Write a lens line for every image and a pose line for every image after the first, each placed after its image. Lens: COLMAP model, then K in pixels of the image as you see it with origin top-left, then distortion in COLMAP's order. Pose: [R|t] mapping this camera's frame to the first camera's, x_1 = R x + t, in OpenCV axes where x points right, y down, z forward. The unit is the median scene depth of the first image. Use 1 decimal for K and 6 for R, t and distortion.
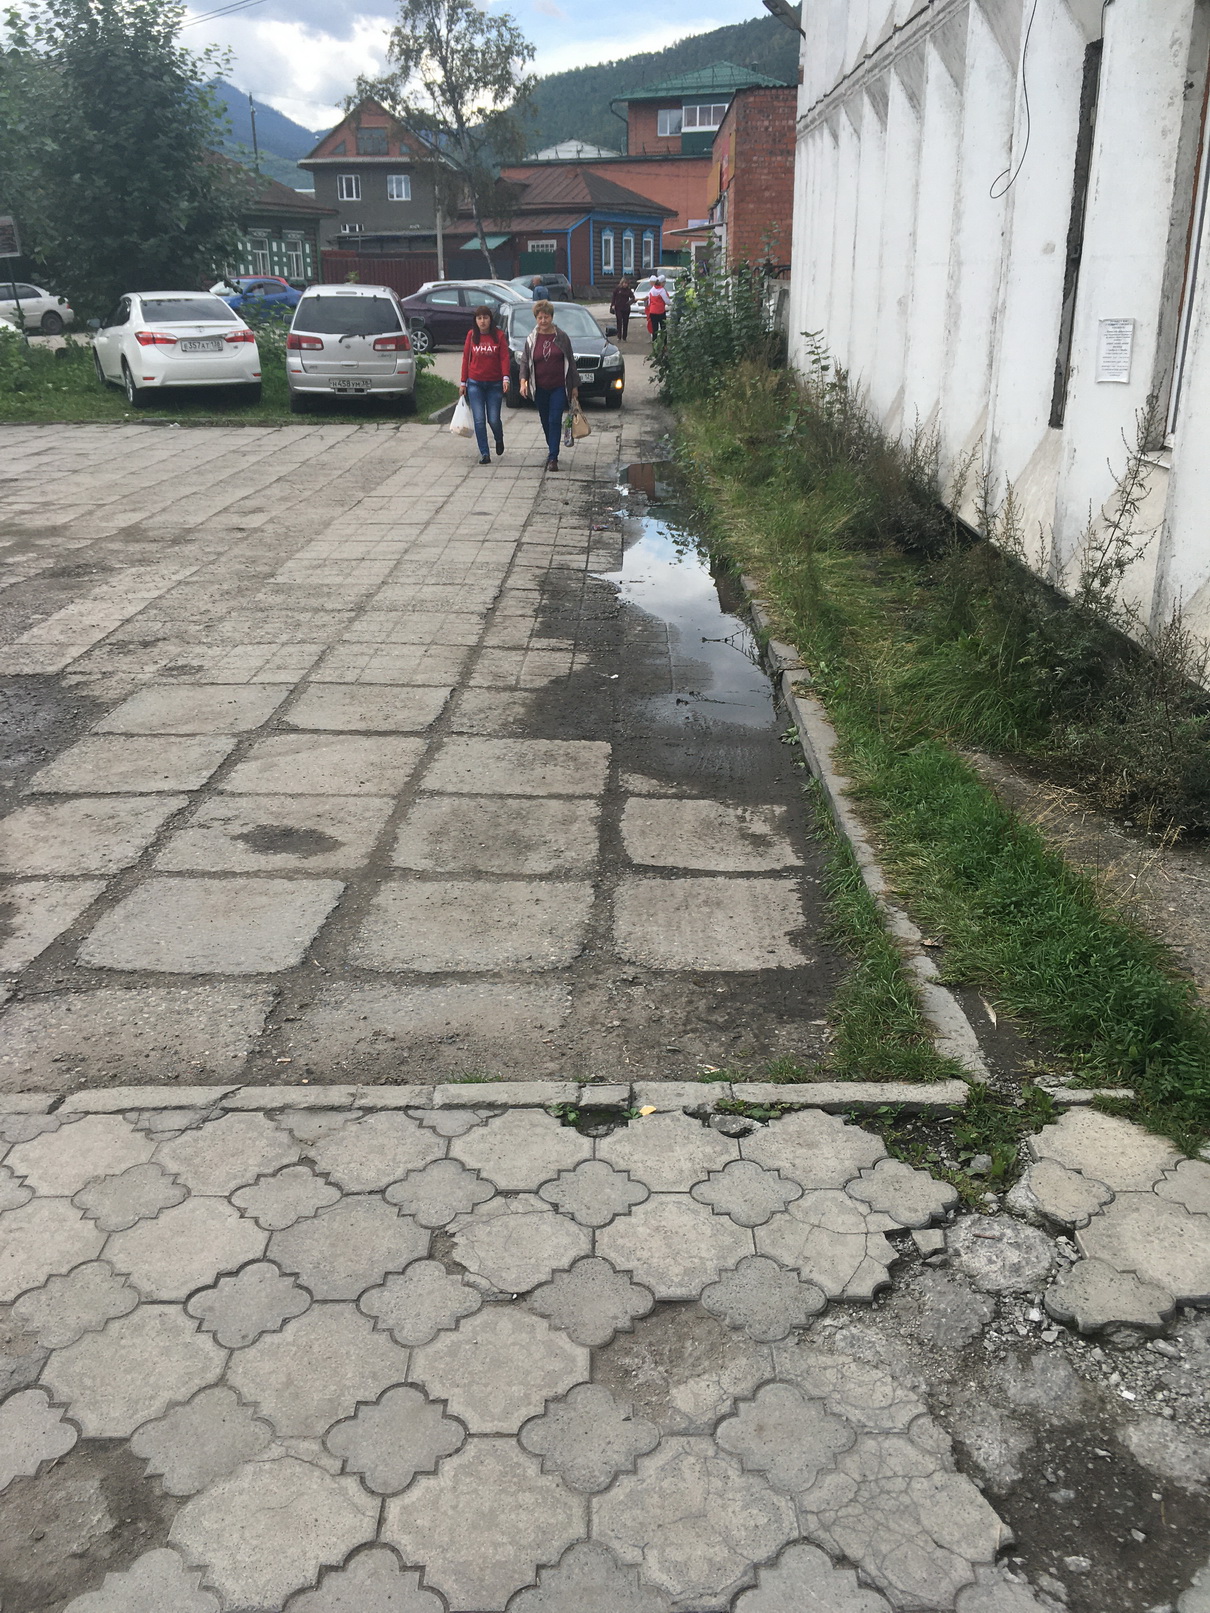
lens RADIAL K [[1371.5, 0, 605.0], [0, 1371.5, 806.5], [0, 0, 1]] dist [0.083424, -0.124071]
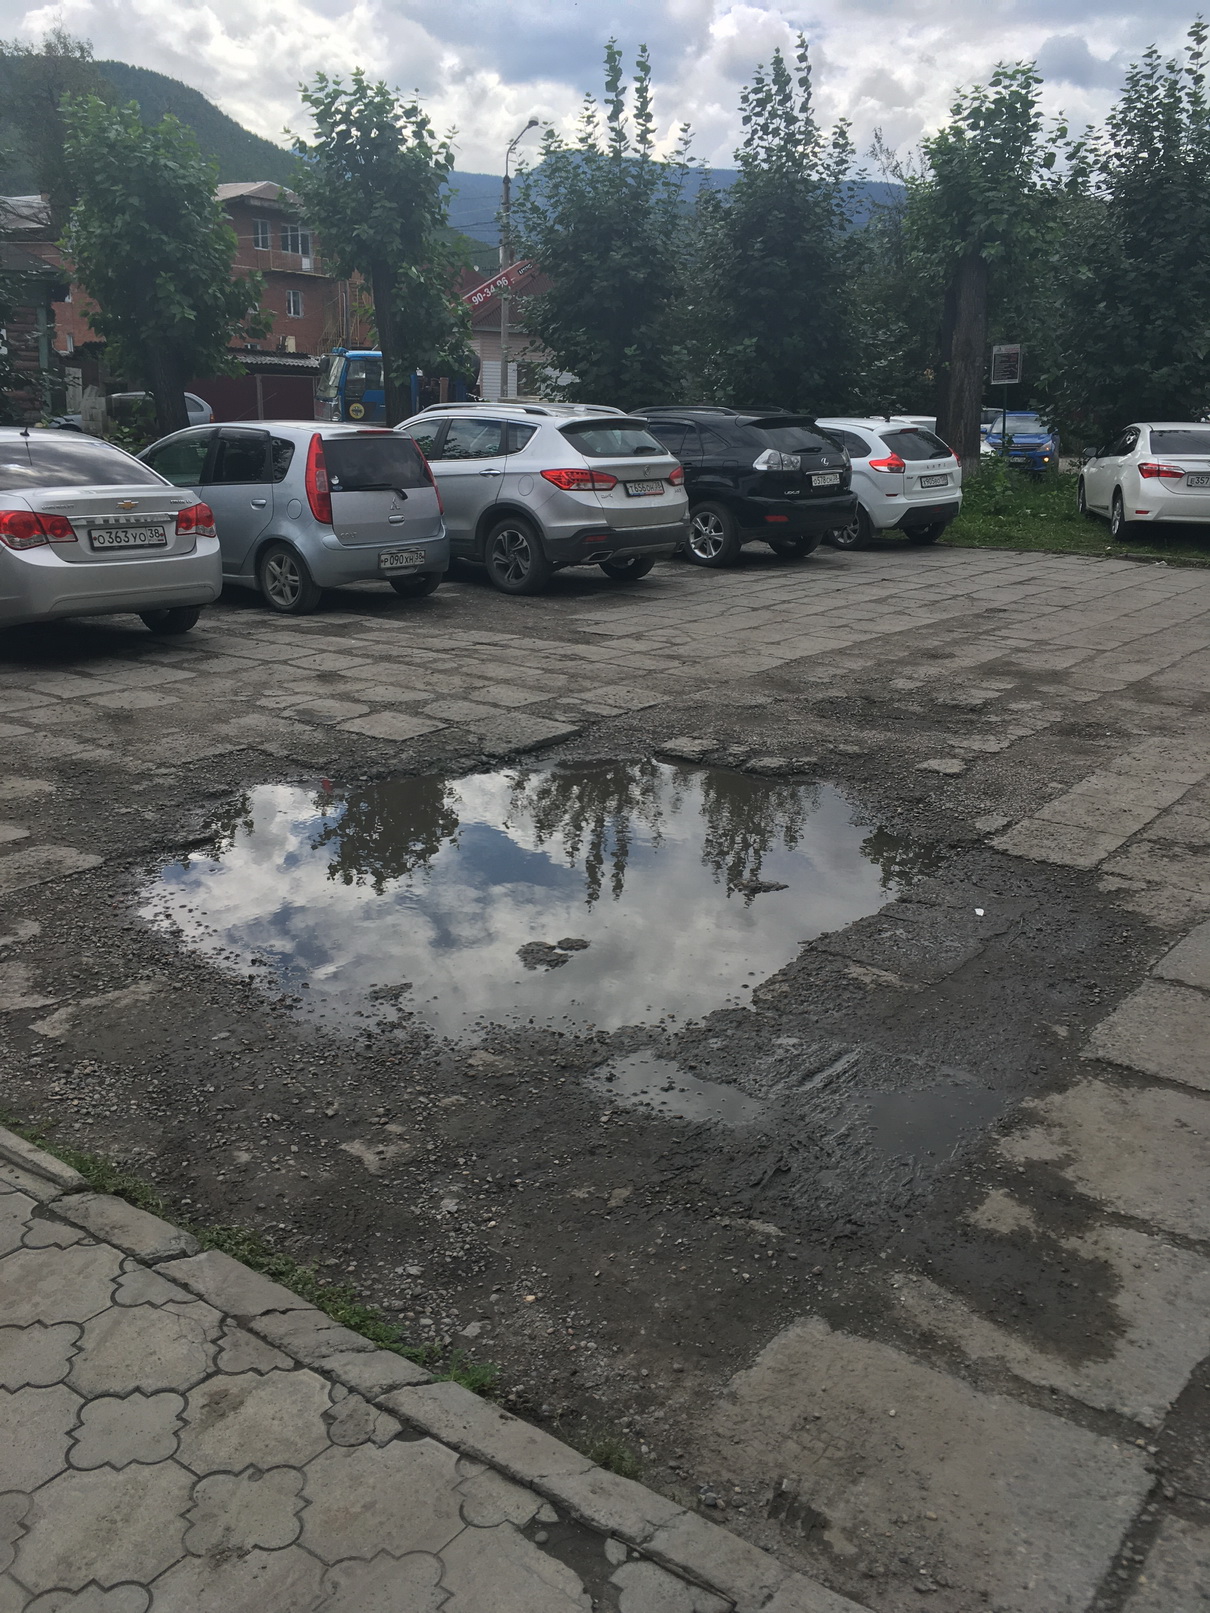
lens RADIAL K [[1371.5, 0, 605.0], [0, 1371.5, 806.5], [0, 0, 1]] dist [0.083424, -0.124071]
pose [[0.811284, 0.193765, -0.551610, -0.116374], [-0.238354, 0.971133, -0.009429, -0.035712], [0.533860, 0.139128, 0.834049, 0.095006]]
